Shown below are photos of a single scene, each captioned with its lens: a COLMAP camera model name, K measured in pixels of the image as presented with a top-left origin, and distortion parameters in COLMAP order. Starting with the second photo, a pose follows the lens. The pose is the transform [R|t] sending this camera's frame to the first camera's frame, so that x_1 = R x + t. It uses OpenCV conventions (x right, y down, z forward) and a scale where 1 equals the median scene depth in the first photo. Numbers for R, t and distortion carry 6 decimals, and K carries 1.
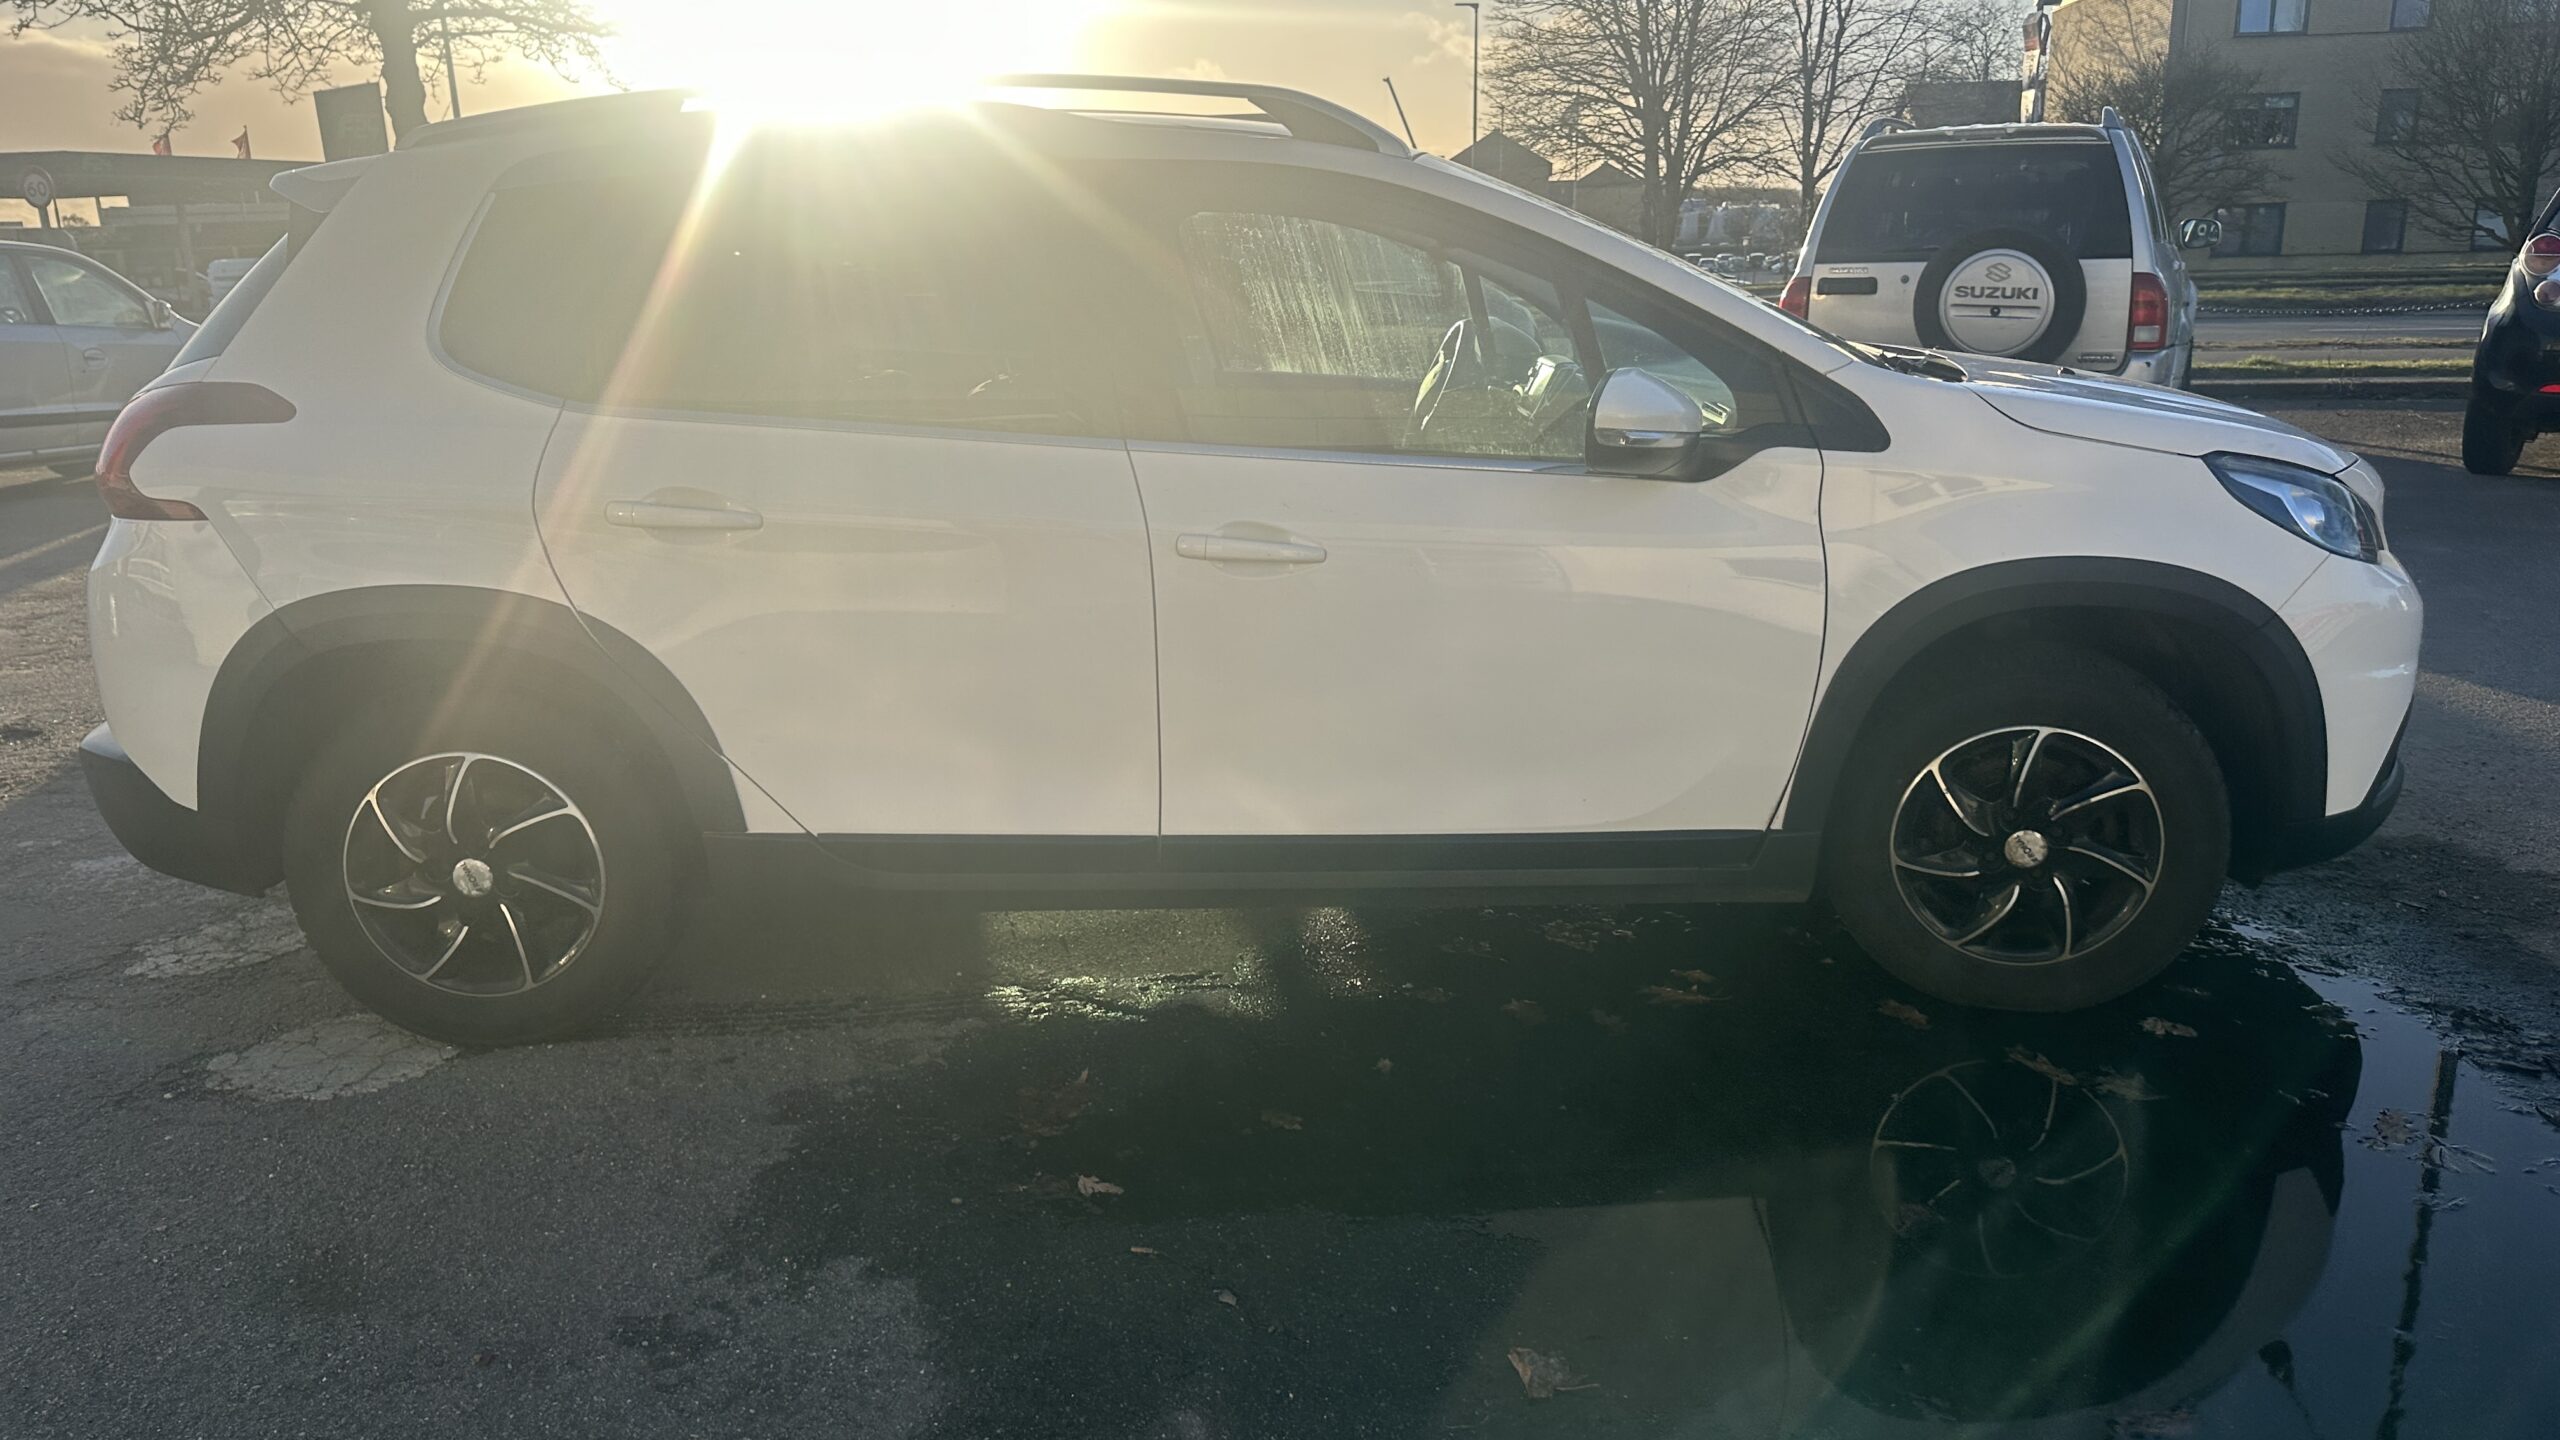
lens RADIAL K [[1801.0, 0, 1280.0], [0, 1801.0, 720.0], [0, 0, 1]] dist [0.110795, -0.155909]
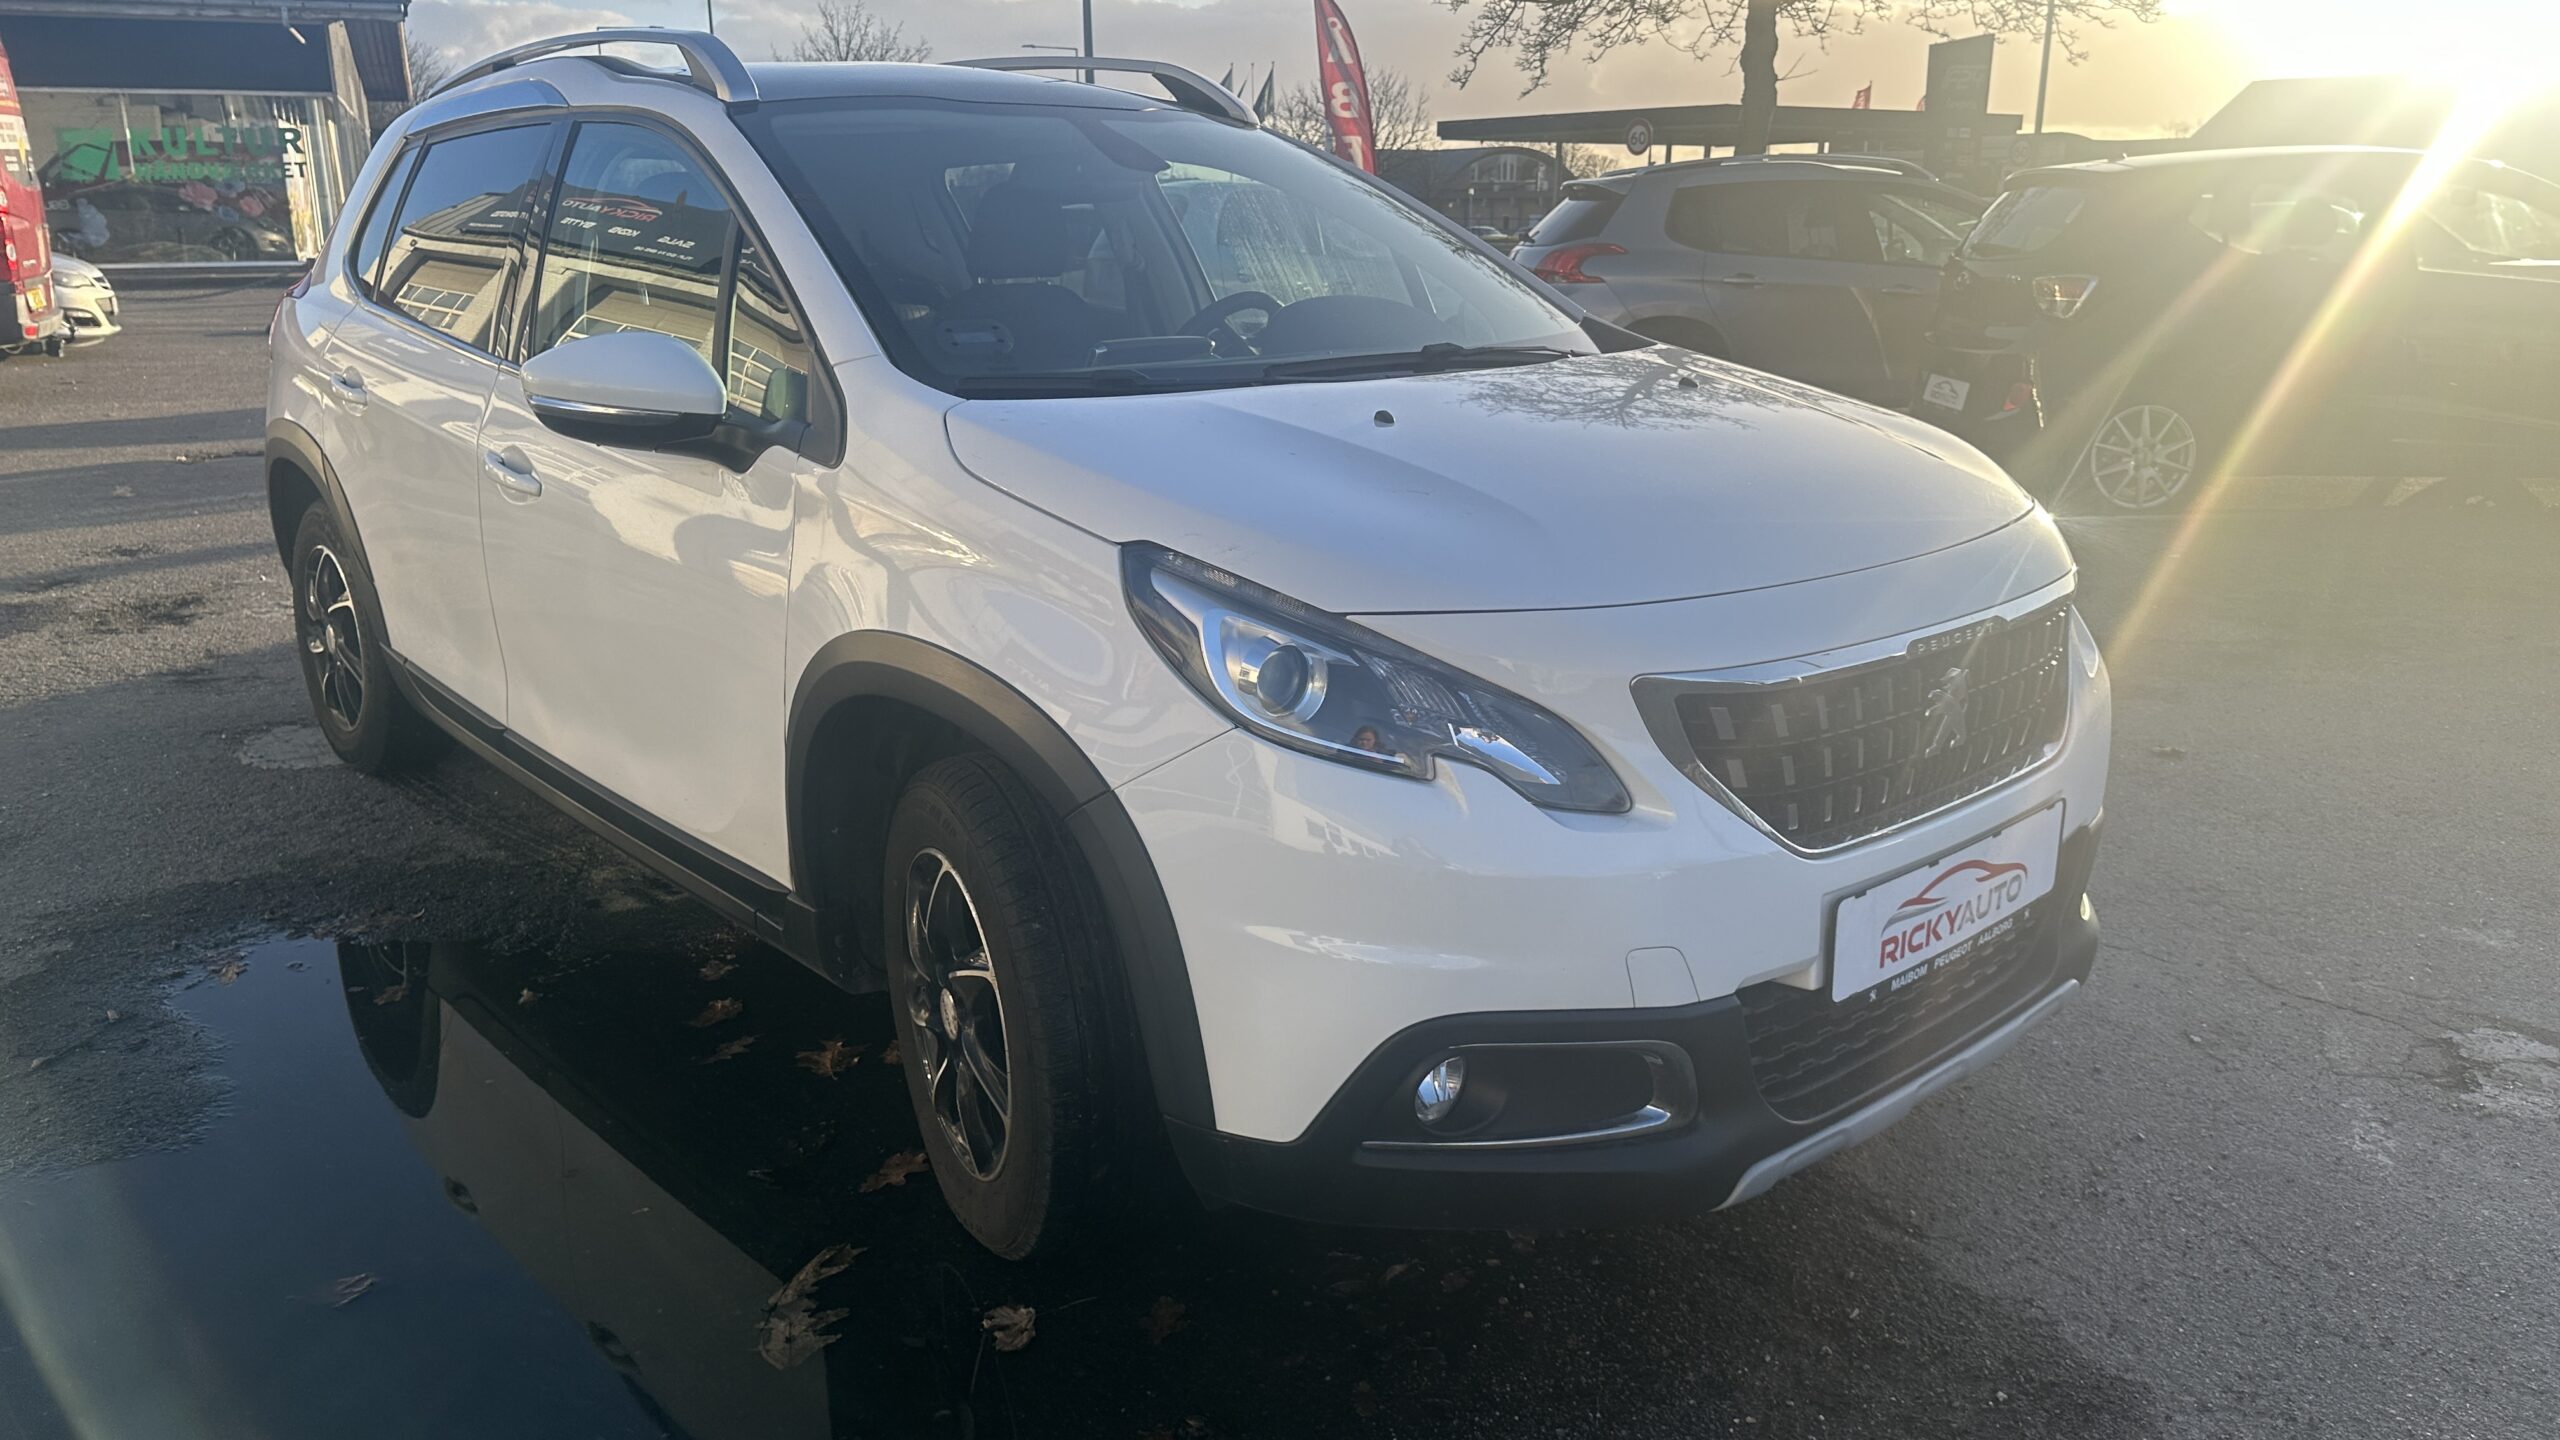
lens RADIAL K [[1801.0, 0, 1280.0], [0, 1801.0, 720.0], [0, 0, 1]] dist [0.110795, -0.155909]
pose [[0.653411, 0.231535, -0.720725, 1.015572], [-0.213290, 0.969814, 0.118187, -0.167931], [0.726334, 0.076499, 0.683072, 0.574155]]
